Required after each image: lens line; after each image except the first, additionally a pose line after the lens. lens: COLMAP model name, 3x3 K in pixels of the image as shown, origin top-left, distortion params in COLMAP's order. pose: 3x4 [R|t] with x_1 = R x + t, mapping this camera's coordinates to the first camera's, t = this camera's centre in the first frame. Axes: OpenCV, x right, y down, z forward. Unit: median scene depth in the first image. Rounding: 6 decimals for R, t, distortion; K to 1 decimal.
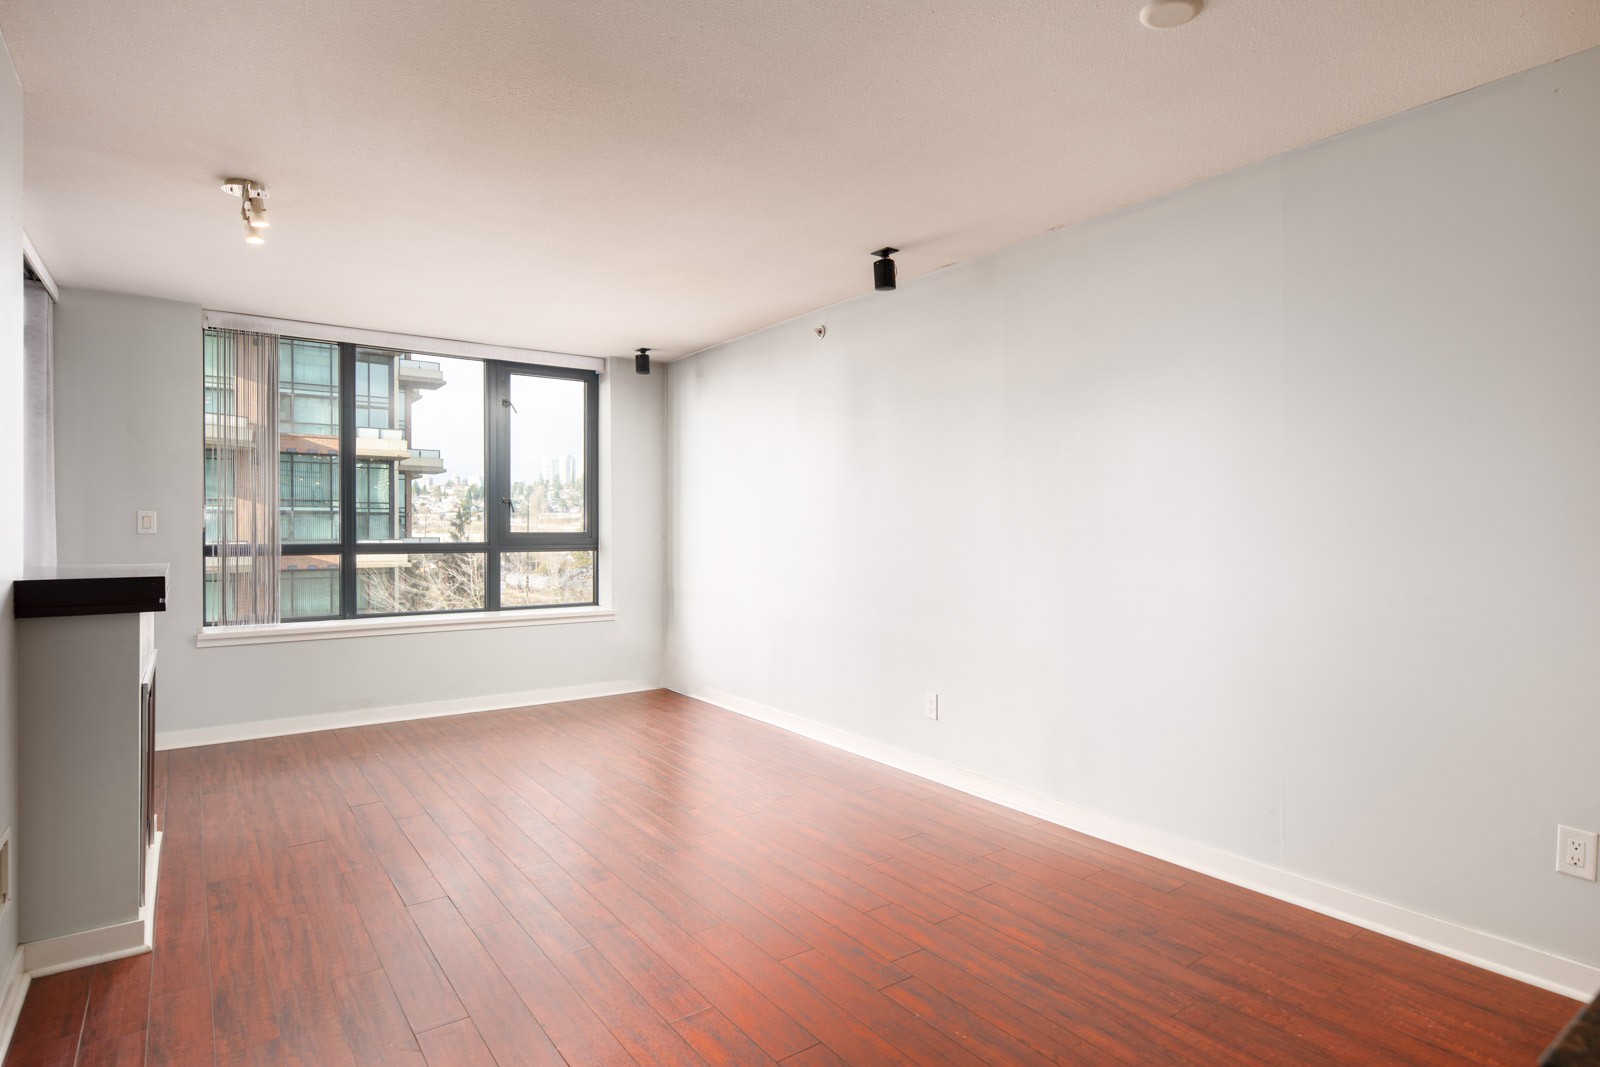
lens RADIAL K [[880.7, 0, 850.5], [0, 880.7, 523.4], [0, 0, 1]] dist [0.002126, -0.000930]
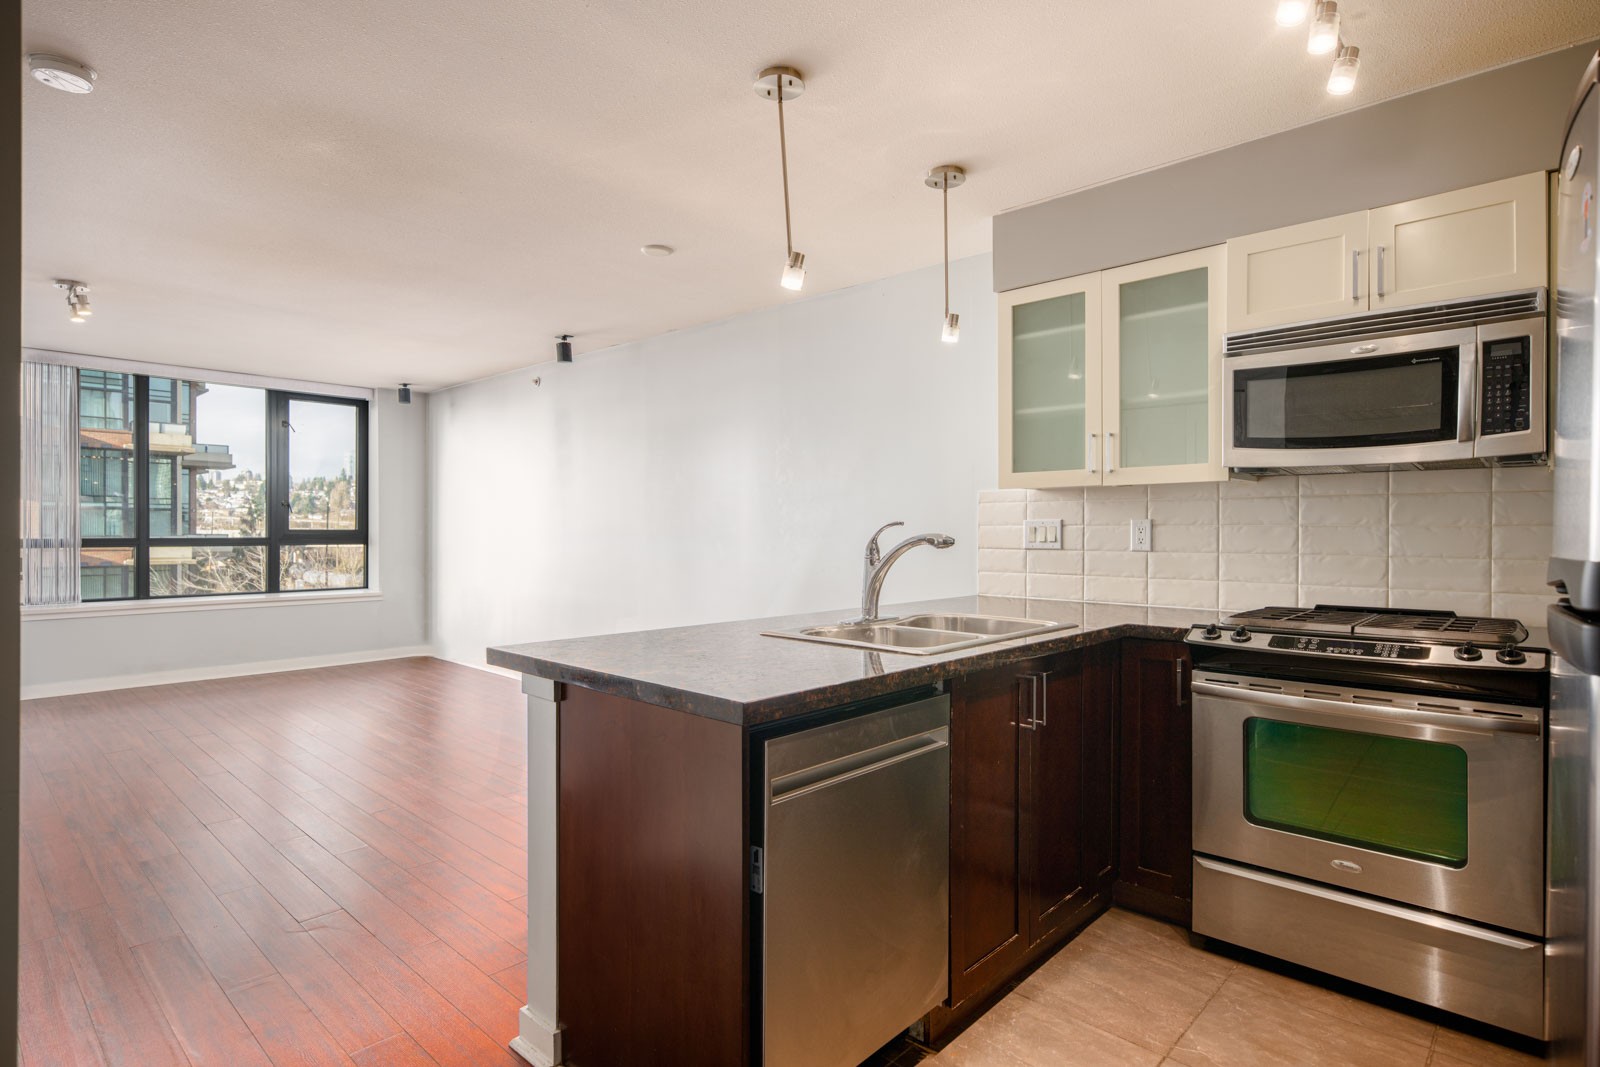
lens RADIAL K [[830.4, 0, 804.9], [0, 830.4, 525.1], [0, 0, 1]] dist [0.006147, -0.001535]
pose [[0.985703, 0.004208, 0.168438, 0.126494], [-0.004857, 0.999982, 0.003444, -0.003054], [-0.168420, -0.004213, 0.985706, -0.262844]]
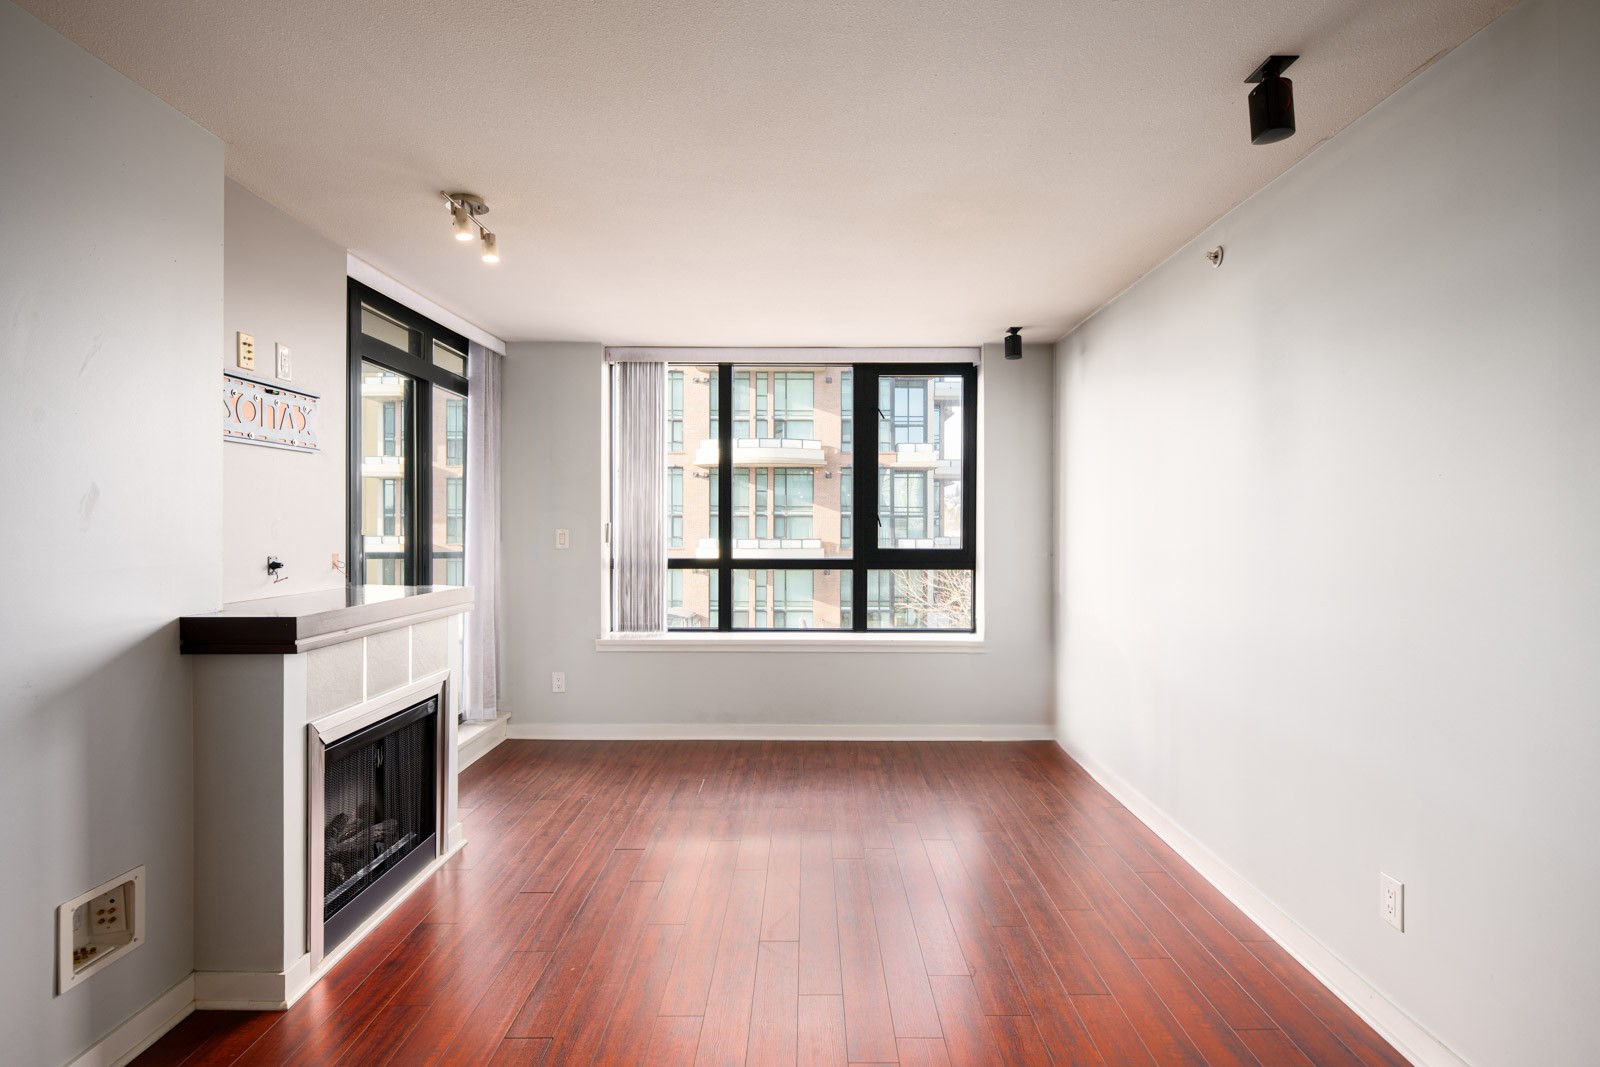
lens RADIAL K [[830.4, 0, 793.2], [0, 830.4, 528.8], [0, 0, 1]] dist [0.006147, -0.001535]
pose [[0.790541, 0.001811, -0.612407, 0.077069], [0.002463, 0.999978, 0.006136, -0.015778], [0.612404, -0.006359, 0.790519, 0.254573]]
